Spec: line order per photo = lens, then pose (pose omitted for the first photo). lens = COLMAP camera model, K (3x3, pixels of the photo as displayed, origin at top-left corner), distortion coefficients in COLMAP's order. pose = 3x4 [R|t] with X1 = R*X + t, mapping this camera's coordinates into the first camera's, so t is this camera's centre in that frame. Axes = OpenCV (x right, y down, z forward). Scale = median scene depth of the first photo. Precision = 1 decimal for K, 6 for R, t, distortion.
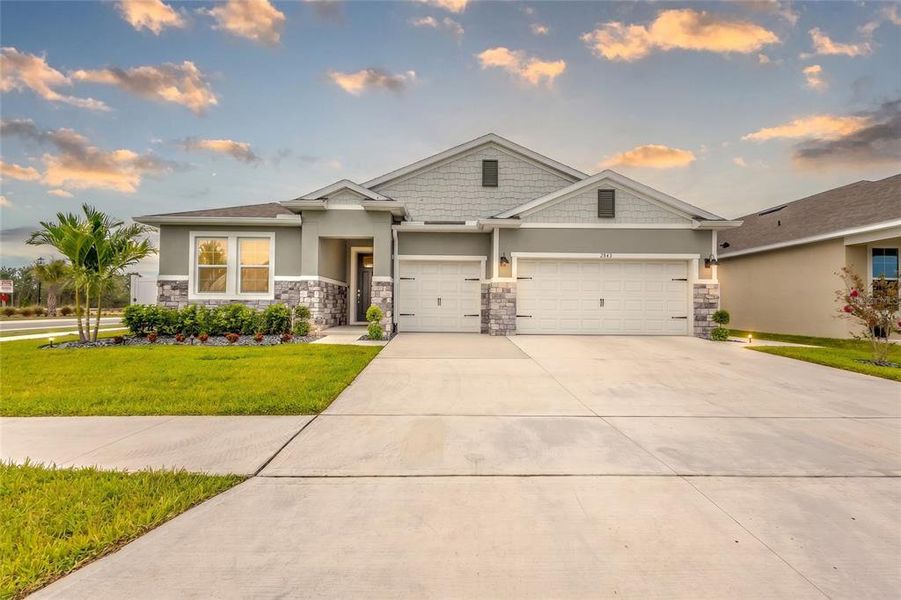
lens RADIAL K [[412.2, 0, 451.5], [0, 412.2, 300.8], [0, 0, 1]] dist [0.007867, -0.001111]
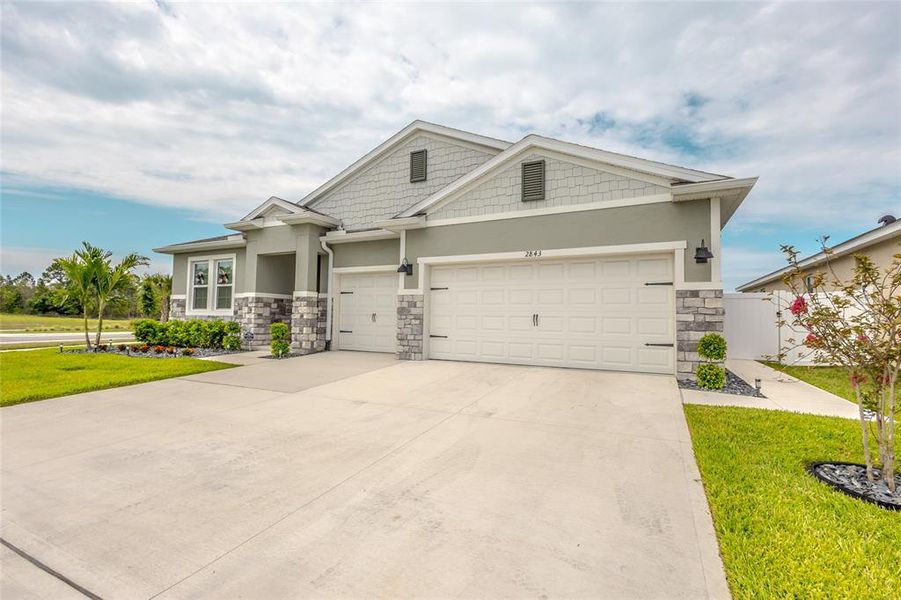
lens RADIAL K [[412.2, 0, 451.5], [0, 412.2, 293.6], [0, 0, 1]] dist [0.007867, -0.001111]
pose [[0.887773, -0.023275, -0.459694, 0.573404], [0.001067, 0.998822, -0.048511, -0.006572], [0.460281, 0.042577, 0.886752, 0.307984]]
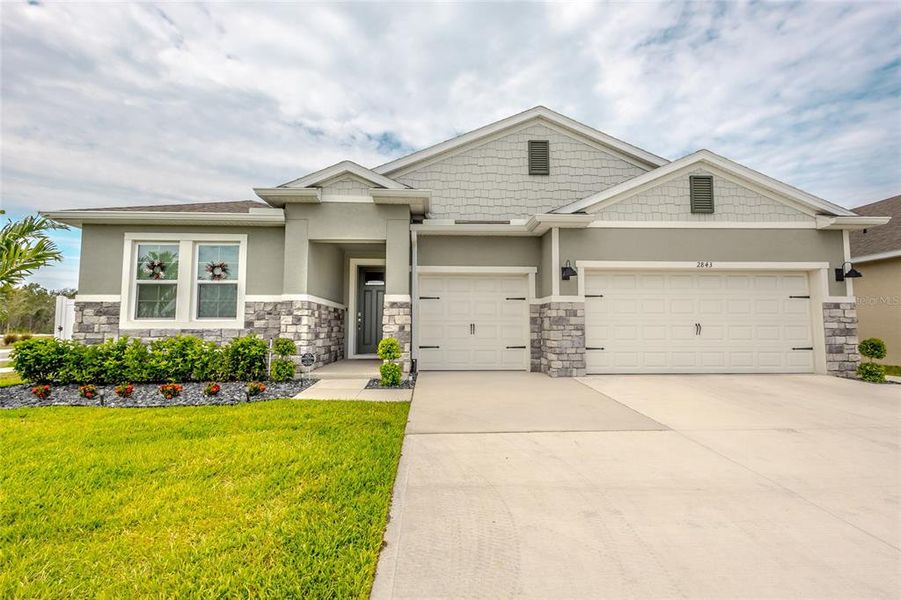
lens RADIAL K [[412.2, 0, 450.9], [0, 412.2, 299.2], [0, 0, 1]] dist [0.007867, -0.001111]
pose [[0.999567, -0.005776, 0.028864, -0.096615], [0.007391, 0.998395, -0.056150, -0.010379], [-0.028493, 0.056339, 0.998005, 0.283553]]
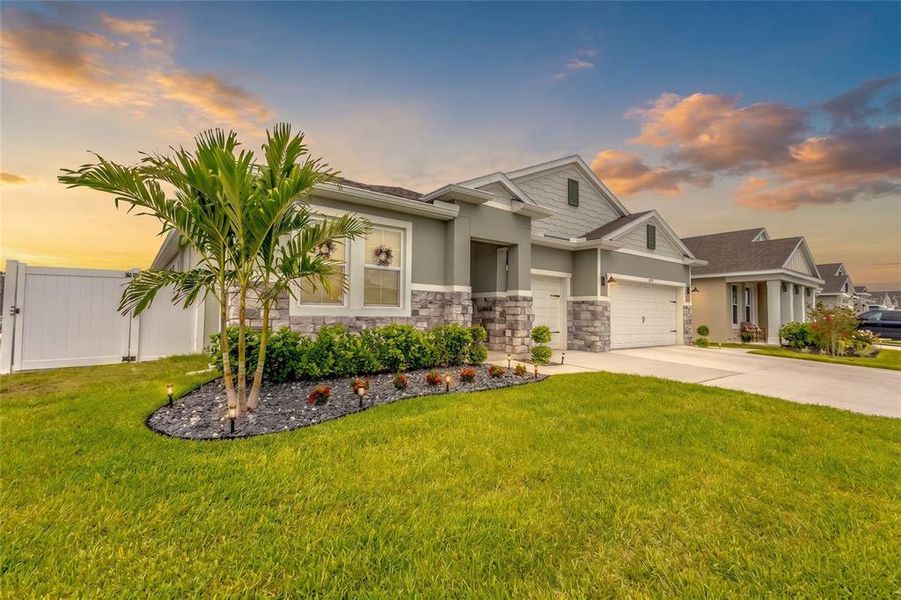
lens RADIAL K [[412.2, 0, 450.3], [0, 412.2, 301.6], [0, 0, 1]] dist [0.007867, -0.001111]
pose [[0.797646, 0.024549, 0.602626, -0.810963], [-0.014923, 0.999669, -0.020972, -0.014881], [-0.602941, 0.007735, 0.797748, 0.394263]]
